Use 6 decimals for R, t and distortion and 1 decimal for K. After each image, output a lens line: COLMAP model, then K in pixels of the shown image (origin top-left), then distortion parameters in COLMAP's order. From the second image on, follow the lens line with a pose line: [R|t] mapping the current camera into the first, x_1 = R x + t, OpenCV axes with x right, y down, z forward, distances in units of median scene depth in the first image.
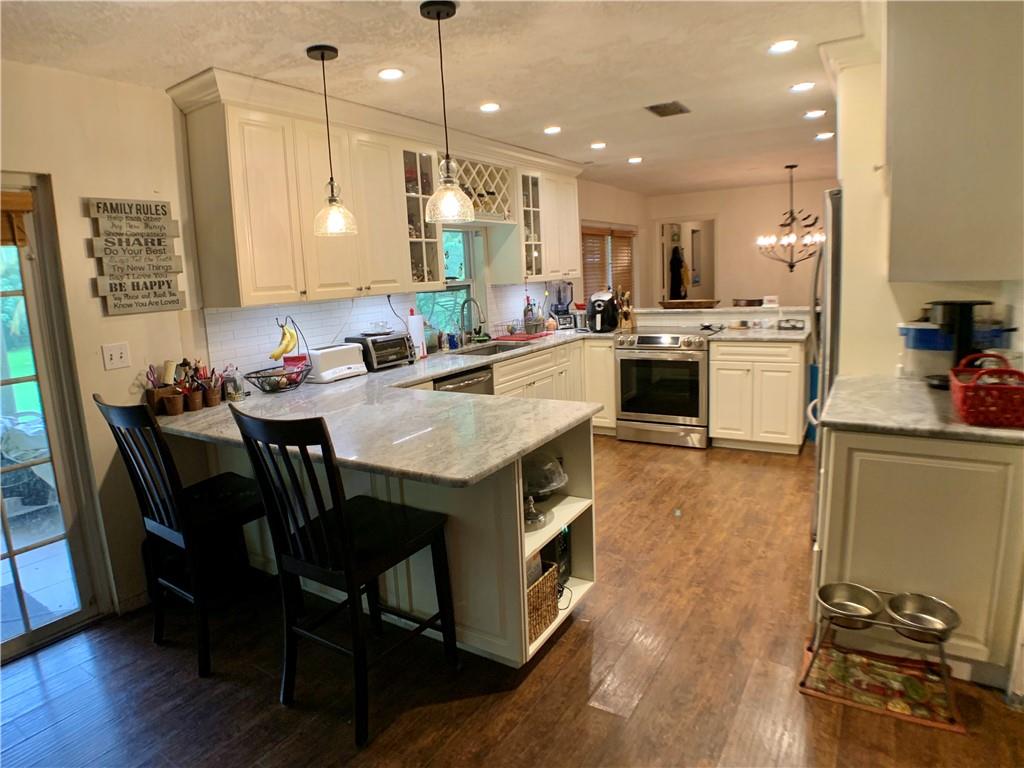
lens RADIAL K [[594.7, 0, 488.9], [0, 594.7, 362.1], [0, 0, 1]] dist [-0.064404, -0.022789]
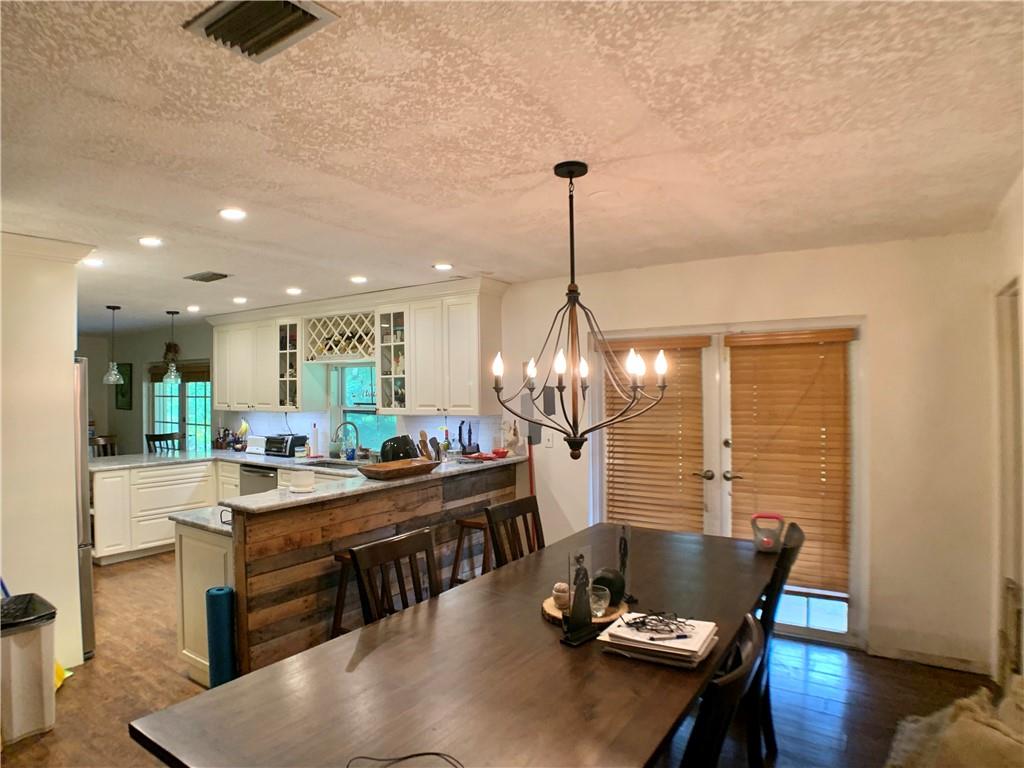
lens RADIAL K [[606.4, 0, 512.0], [0, 606.4, 384.0], [0, 0, 1]] dist [-0.042488, -0.046787]
pose [[-0.018584, 0.044260, -0.998847, 1.579669], [-0.139763, 0.989096, 0.046428, -0.379111], [0.990011, 0.140465, -0.012195, 1.744114]]
